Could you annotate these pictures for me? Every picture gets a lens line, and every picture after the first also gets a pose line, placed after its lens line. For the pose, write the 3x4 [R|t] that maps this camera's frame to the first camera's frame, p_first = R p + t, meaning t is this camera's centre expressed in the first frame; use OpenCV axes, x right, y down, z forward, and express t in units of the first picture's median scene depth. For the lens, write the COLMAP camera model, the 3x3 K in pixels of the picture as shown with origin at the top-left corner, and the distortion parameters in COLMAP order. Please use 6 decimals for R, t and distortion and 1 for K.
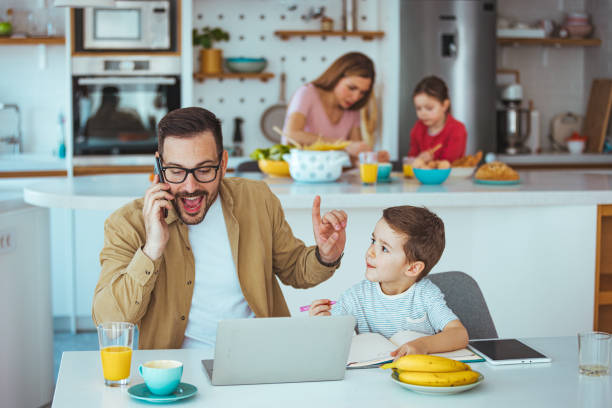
lens RADIAL K [[1229.4, 0, 306.0], [0, 1229.4, 204.0], [0, 0, 1]] dist [-0.129786, -0.058476]
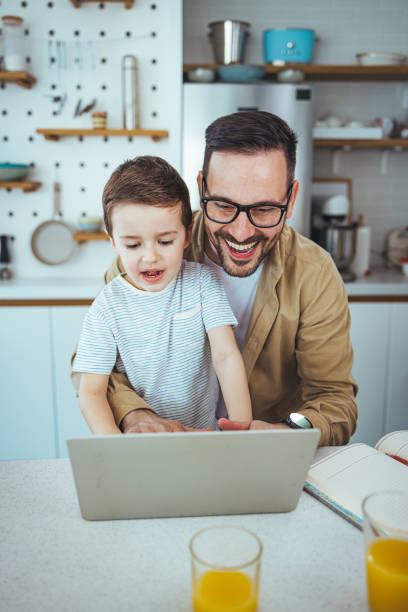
lens RADIAL K [[607.4, 0, 204.1], [0, 607.4, 325.8], [0, 0, 1]] dist [0.001727, 0.002930]
pose [[0.992382, 0.030877, -0.119268, 0.140602], [-0.015298, 0.991476, 0.129388, -0.066652], [0.122246, -0.126578, 0.984395, 0.610973]]
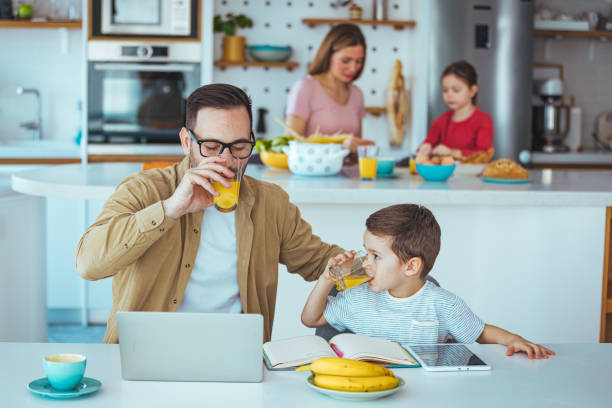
lens RADIAL K [[1272.8, 0, 306.0], [0, 1272.8, 204.0], [0, 0, 1]] dist [-0.107322, -0.206955]
pose [[0.997470, 0.025436, -0.066379, 0.049149], [-0.025222, 0.999674, 0.004070, 0.000237], [0.066461, -0.002386, 0.997786, 0.005900]]
